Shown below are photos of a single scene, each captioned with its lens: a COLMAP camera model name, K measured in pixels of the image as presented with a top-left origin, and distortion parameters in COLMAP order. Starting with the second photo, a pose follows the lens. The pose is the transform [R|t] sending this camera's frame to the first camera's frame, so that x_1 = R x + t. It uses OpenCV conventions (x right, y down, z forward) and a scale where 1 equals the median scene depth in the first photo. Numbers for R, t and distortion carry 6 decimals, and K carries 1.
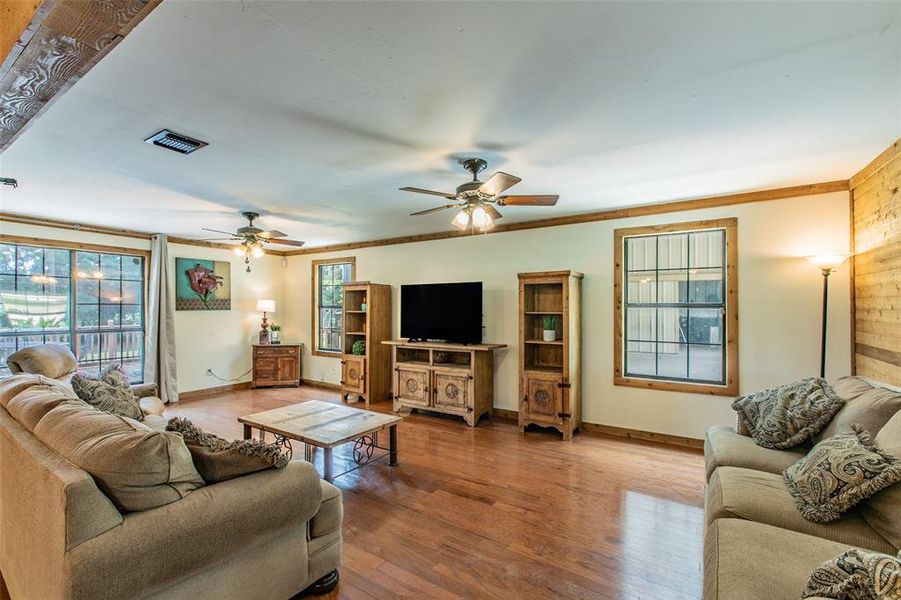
lens RADIAL K [[397.0, 0, 451.4], [0, 397.0, 308.6], [0, 0, 1]] dist [0.000241, 0.000003]
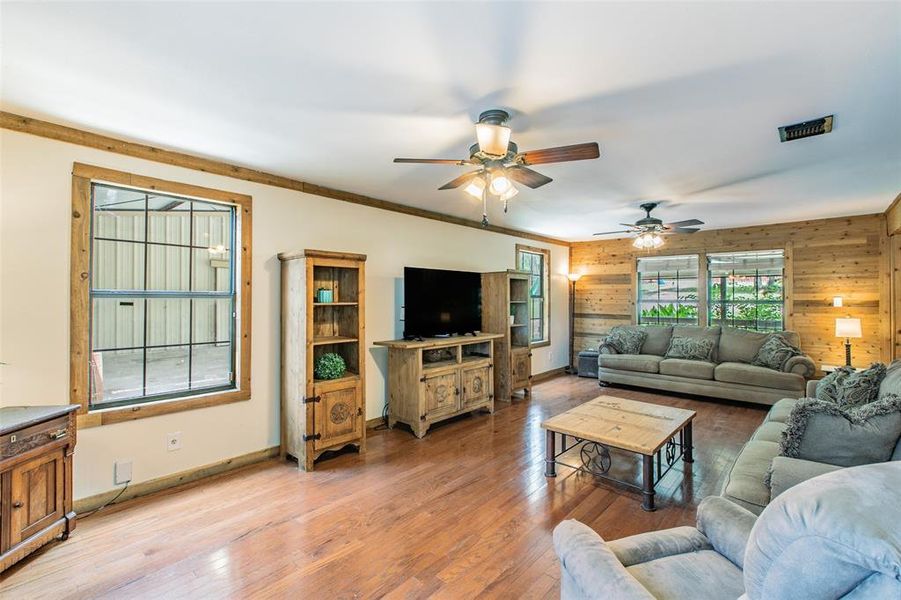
lens RADIAL K [[410.4, 0, 453.7], [0, 410.4, 291.2], [0, 0, 1]] dist [0.000769, 0.000089]
pose [[0.147444, 0.017847, 0.988909, -0.983782], [0.000723, 0.999835, -0.018152, 0.000259], [-0.989070, 0.003392, 0.147406, 0.902455]]
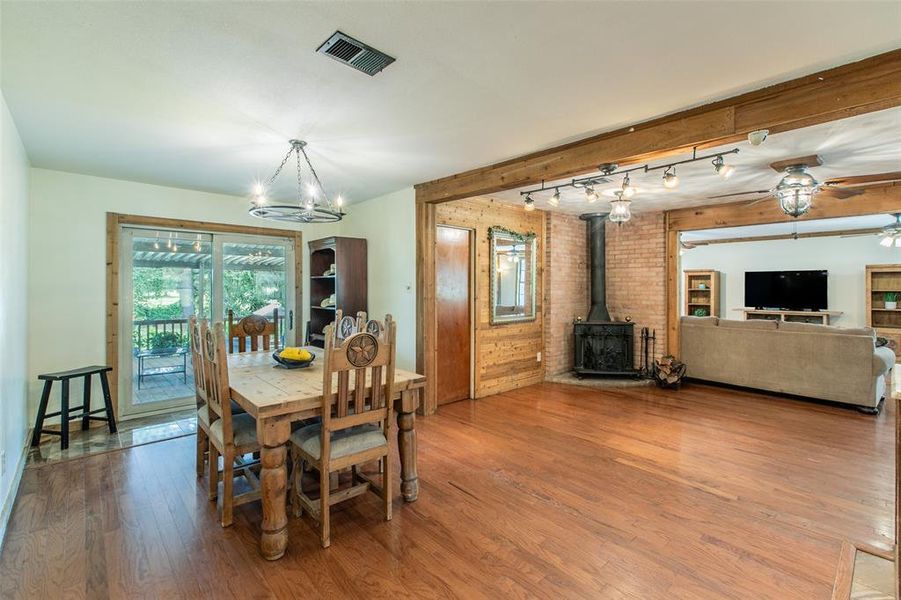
lens RADIAL K [[410.4, 0, 453.7], [0, 410.4, 291.2], [0, 0, 1]] dist [0.000769, 0.000089]
pose [[0.969235, 0.004090, -0.246102, -0.923741], [-0.002577, 0.999976, 0.006472, 0.007356], [0.246122, -0.005639, 0.969222, -0.887891]]
